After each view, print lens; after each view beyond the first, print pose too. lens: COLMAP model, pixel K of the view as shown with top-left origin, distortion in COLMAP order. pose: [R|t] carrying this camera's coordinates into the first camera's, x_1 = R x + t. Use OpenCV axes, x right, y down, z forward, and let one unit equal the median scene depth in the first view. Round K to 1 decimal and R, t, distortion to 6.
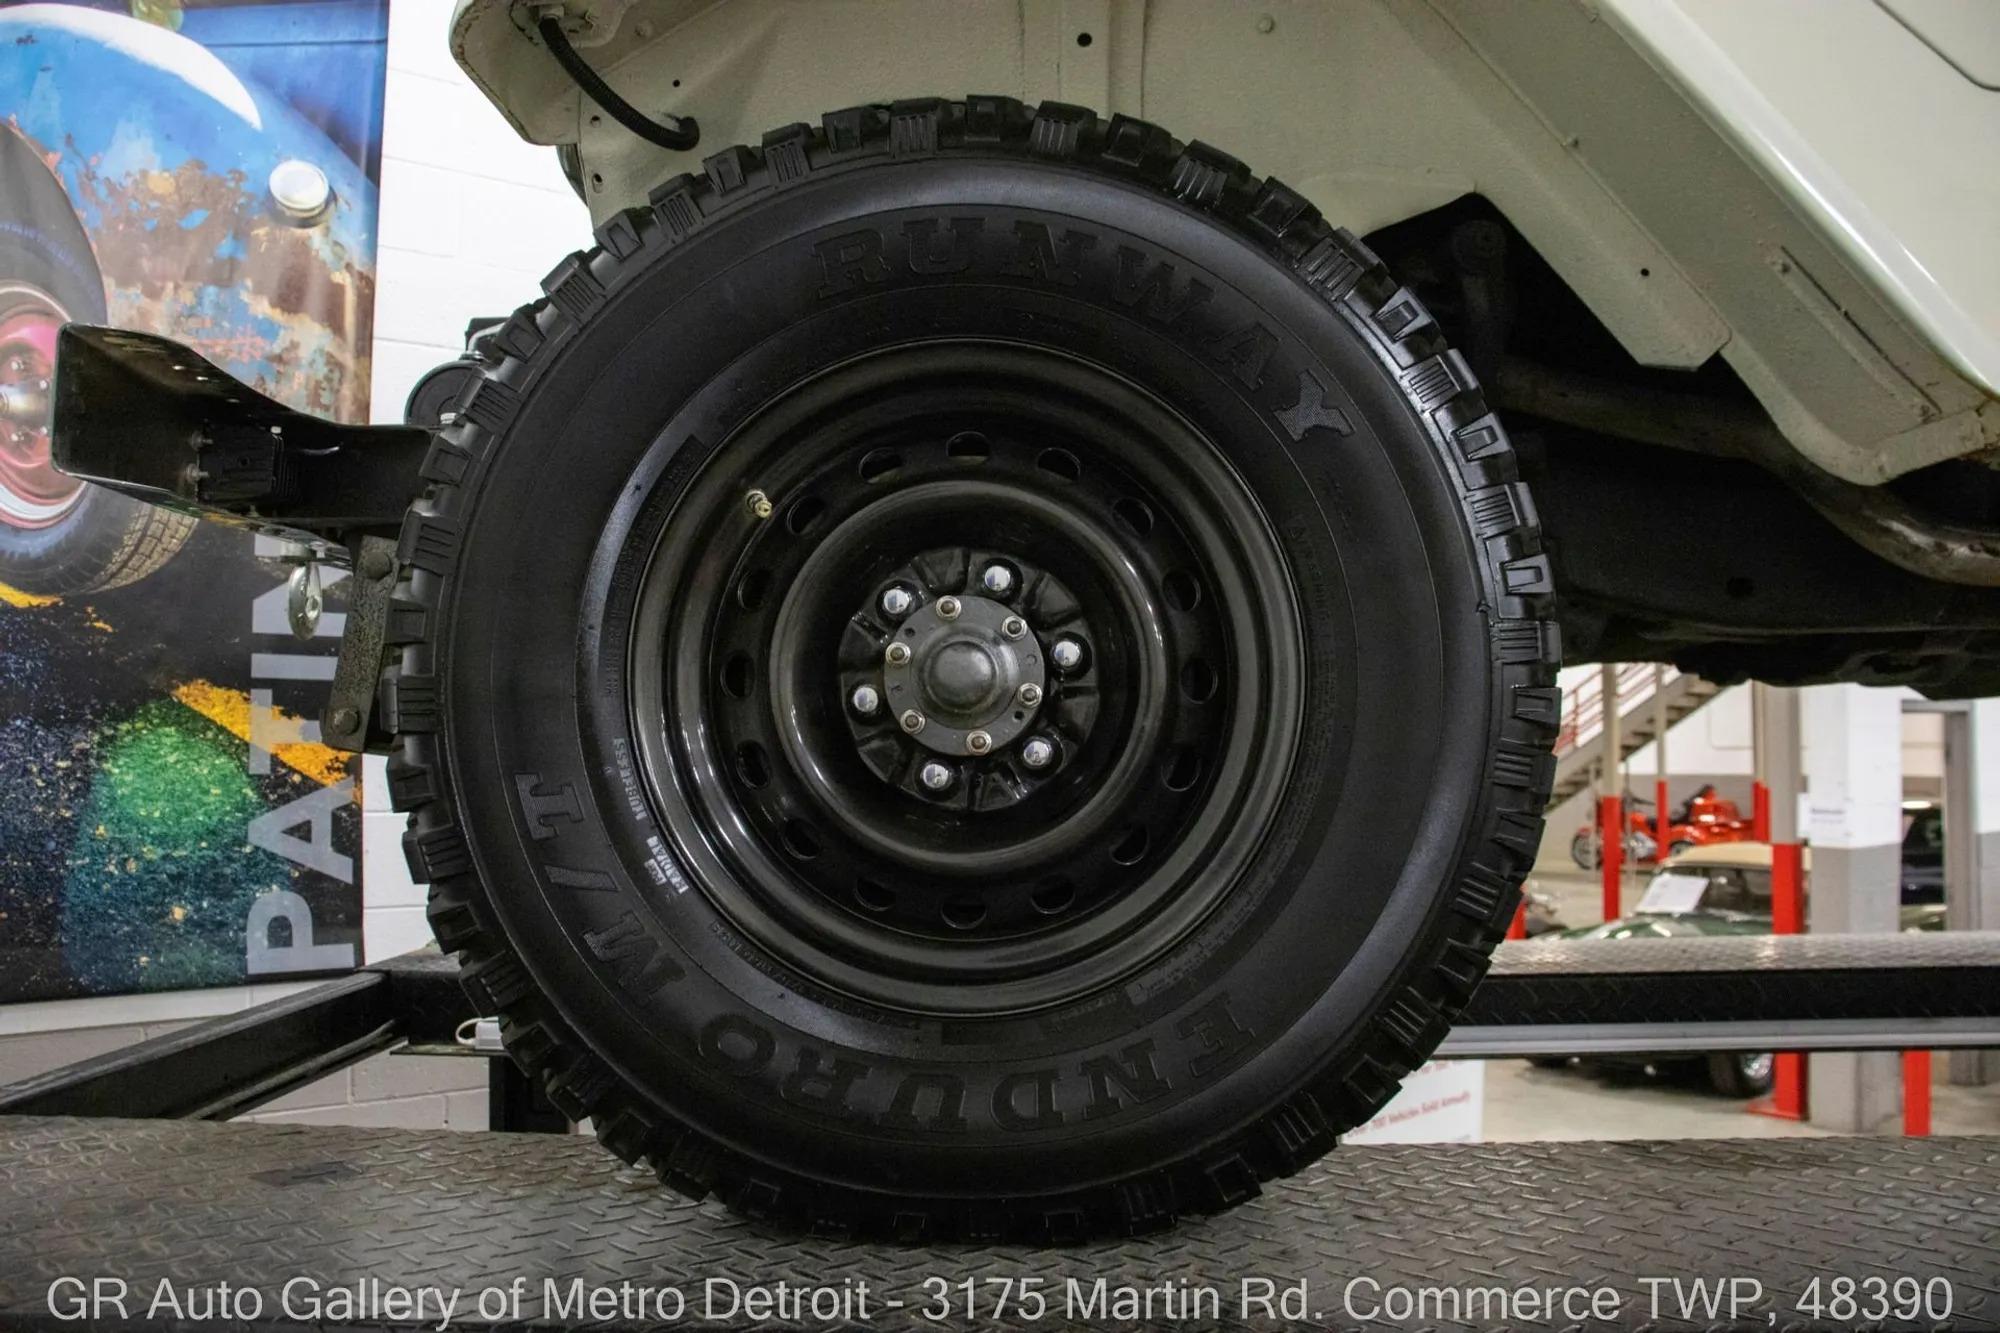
lens RADIAL K [[1658.1, 0, 1030.3], [0, 1658.1, 655.1], [0, 0, 1]] dist [-0.148545, 0.101271]
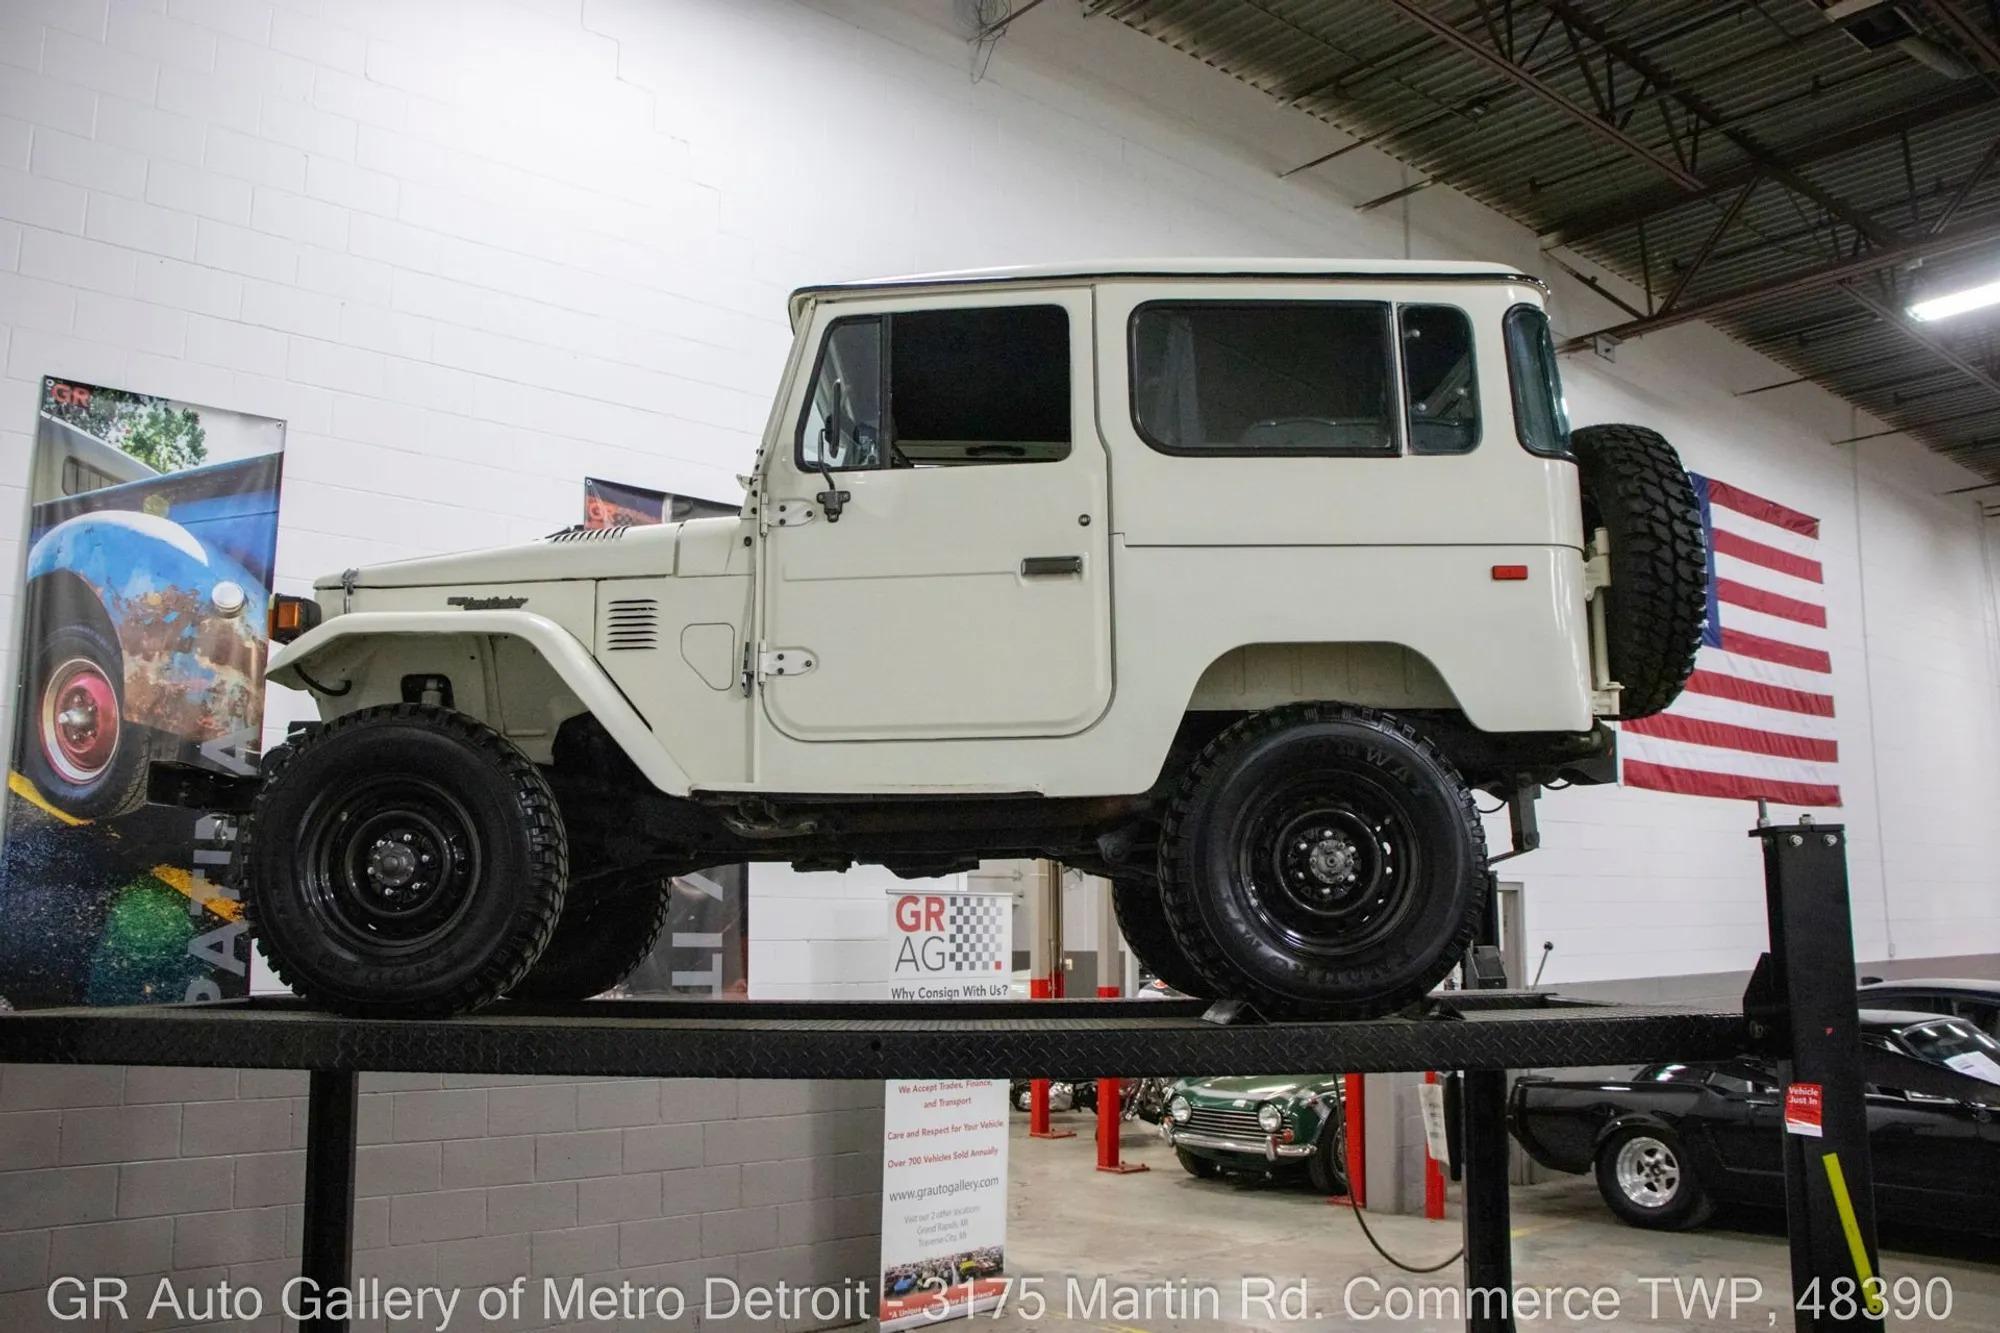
lens RADIAL K [[1658.1, 0, 1015.7], [0, 1658.1, 668.3], [0, 0, 1]] dist [-0.148545, 0.101271]
pose [[0.999572, 0.001540, 0.029220, 0.419044], [0.001567, 0.994365, -0.106000, -0.012436], [-0.029218, 0.106000, 0.993937, -0.908598]]
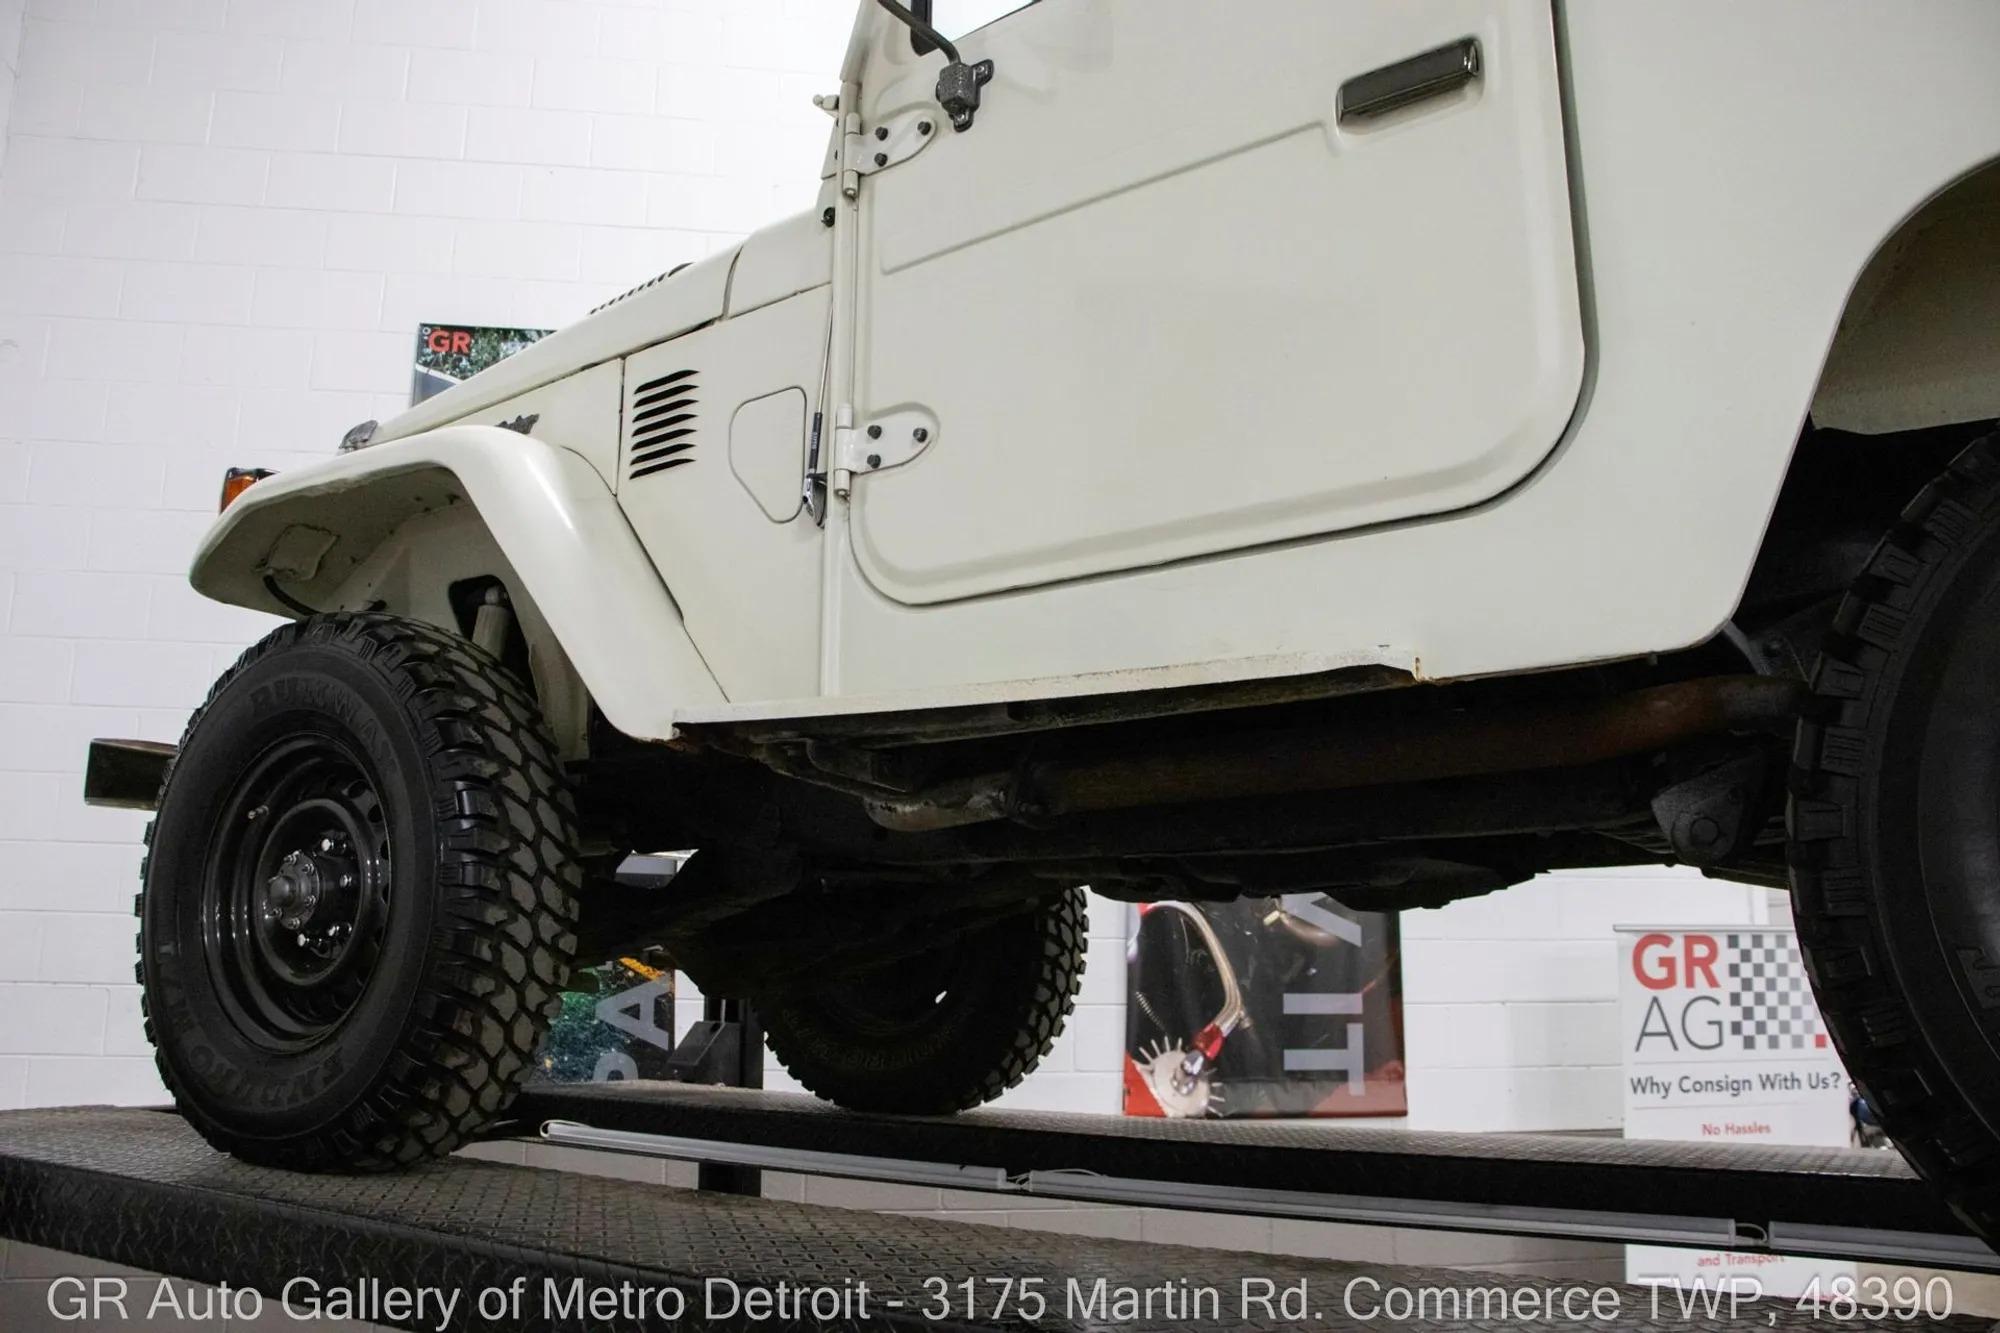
lens RADIAL K [[1658.1, 0, 989.4], [0, 1658.1, 653.1], [0, 0, 1]] dist [-0.148545, 0.101271]
pose [[0.855496, -0.086789, -0.510485, 0.604907], [0.016014, 0.989817, -0.141445, 0.005511], [0.517562, 0.112831, 0.848174, -0.103837]]
